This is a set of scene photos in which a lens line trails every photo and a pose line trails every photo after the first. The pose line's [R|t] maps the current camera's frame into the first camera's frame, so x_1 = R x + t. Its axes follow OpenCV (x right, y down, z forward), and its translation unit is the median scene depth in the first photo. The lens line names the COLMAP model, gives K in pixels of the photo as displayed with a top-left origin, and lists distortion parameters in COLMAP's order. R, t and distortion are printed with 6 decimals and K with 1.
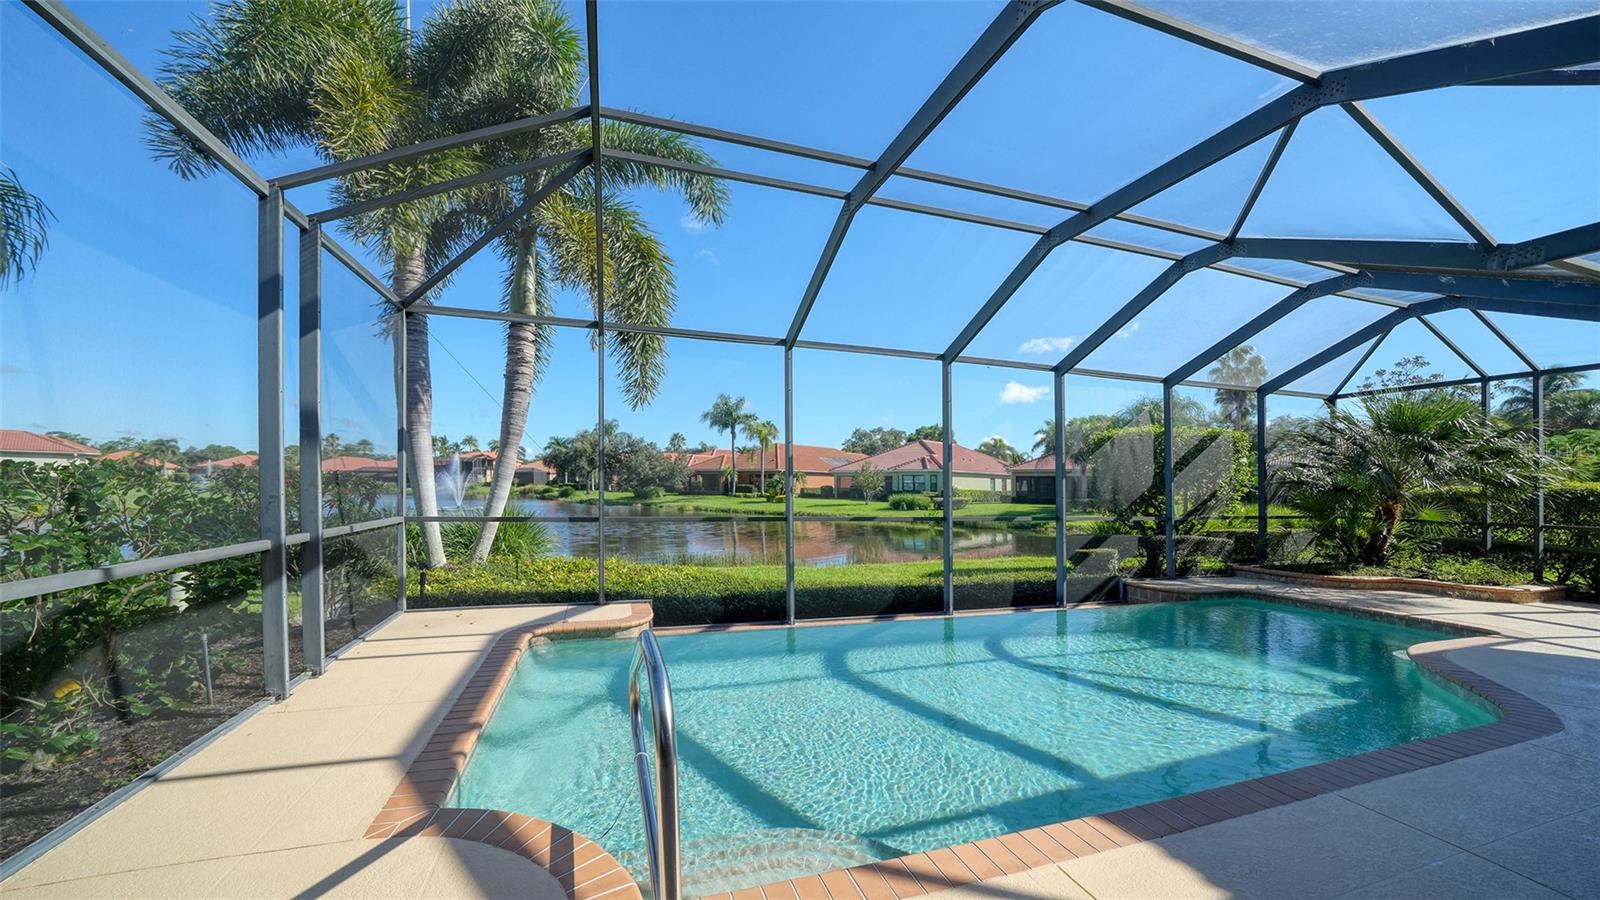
lens RADIAL K [[548.7, 0, 794.6], [0, 548.7, 495.3], [0, 0, 1]] dist [0.000886, 0.000042]
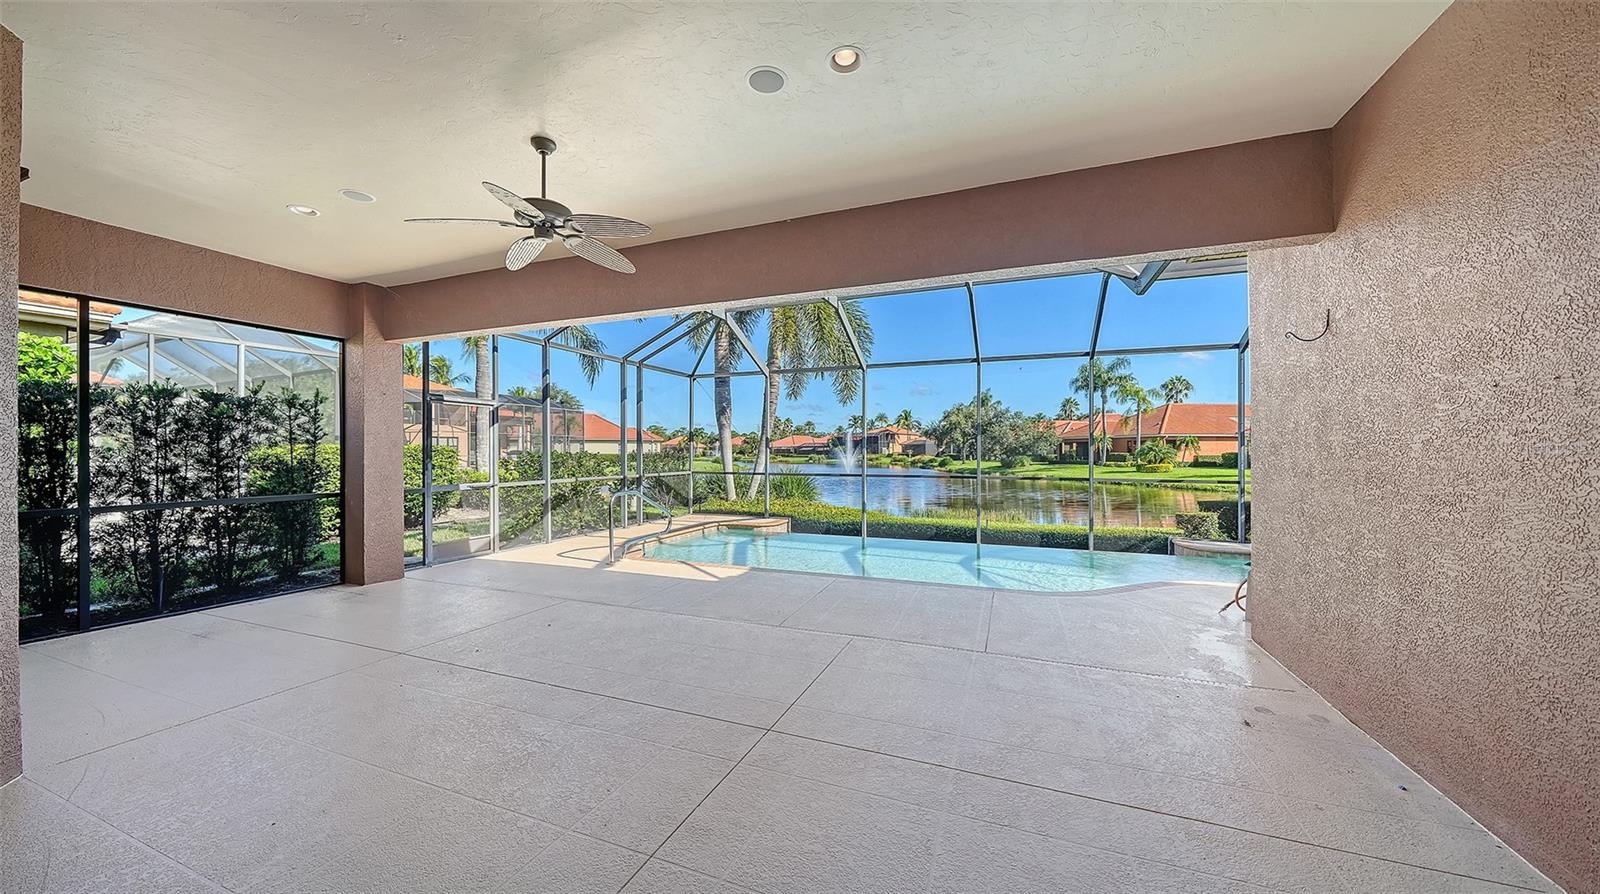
lens RADIAL K [[561.0, 0, 806.3], [0, 561.0, 436.4], [0, 0, 1]] dist [-0.000682, -0.000058]
pose [[0.778609, -0.032058, -0.626689, 0.086451], [-0.000741, 0.998646, -0.052007, 0.001980], [0.627508, 0.040957, 0.777532, -0.038309]]
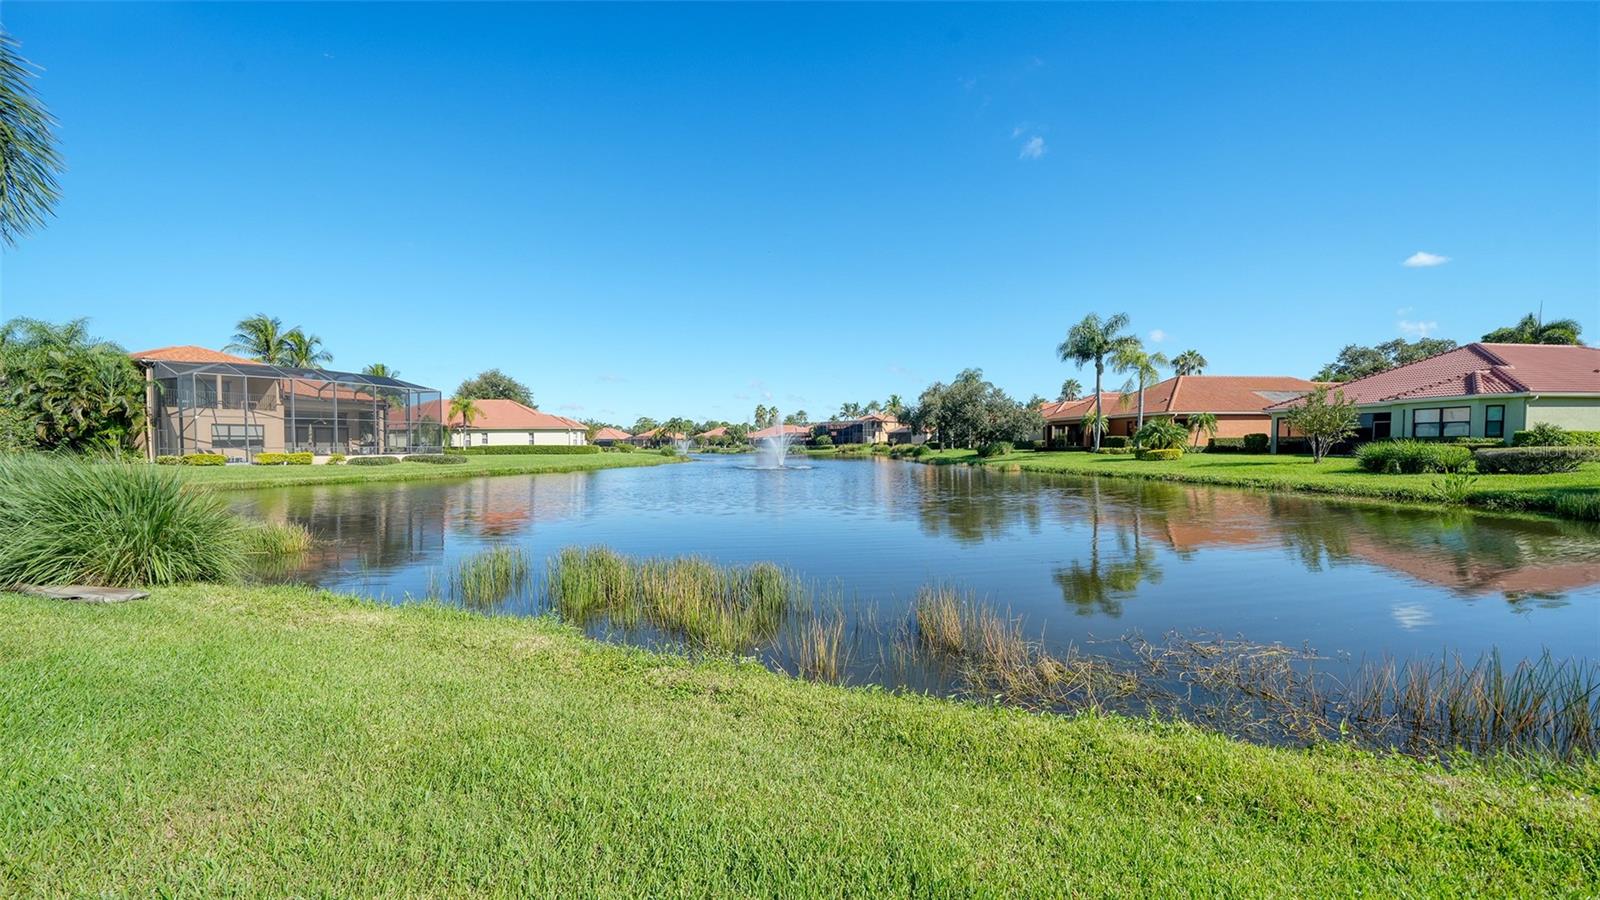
lens RADIAL K [[578.3, 0, 799.2], [0, 578.3, 458.3], [0, 0, 1]] dist [-0.028047, 0.000163]
pose [[0.770394, -0.006338, -0.637537, 0.066638], [0.009264, 0.999956, 0.001253, 0.004722], [0.637501, -0.006871, 0.770419, 0.158043]]
